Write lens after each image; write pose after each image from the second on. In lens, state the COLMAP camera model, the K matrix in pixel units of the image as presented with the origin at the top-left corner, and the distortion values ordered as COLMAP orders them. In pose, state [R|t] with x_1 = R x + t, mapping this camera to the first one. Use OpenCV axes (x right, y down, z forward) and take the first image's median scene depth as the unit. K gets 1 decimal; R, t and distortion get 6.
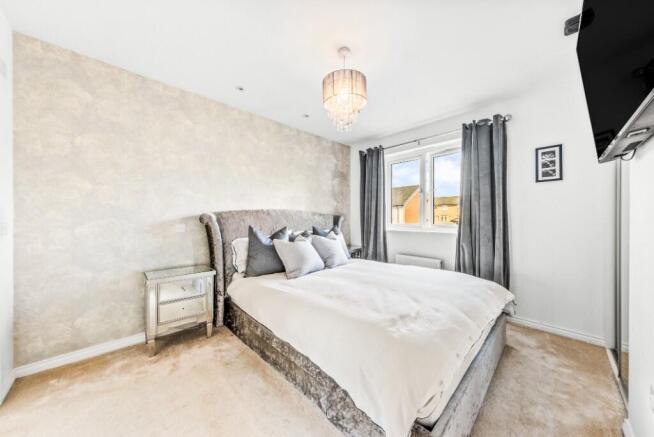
lens RADIAL K [[221.8, 0, 328.3], [0, 221.8, 216.9], [0, 0, 1]] dist [0.000663, 0.000085]
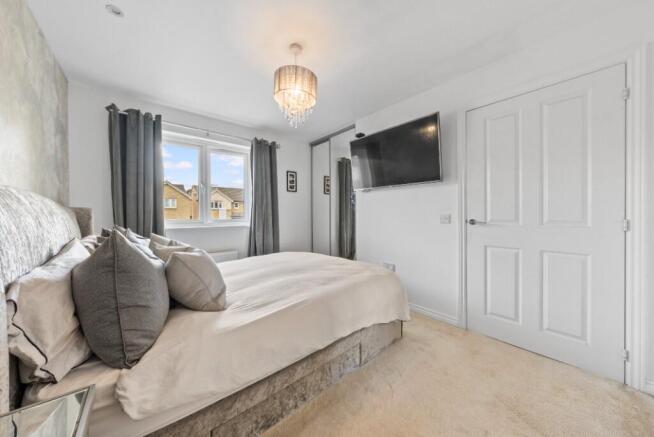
lens RADIAL K [[221.8, 0, 321.2], [0, 221.8, 215.8], [0, 0, 1]] dist [0.000663, 0.000085]
pose [[0.077100, -0.009403, 0.996979, -0.585943], [0.000030, 0.999956, 0.009429, 0.010176], [-0.997023, -0.000697, 0.077096, 0.509362]]
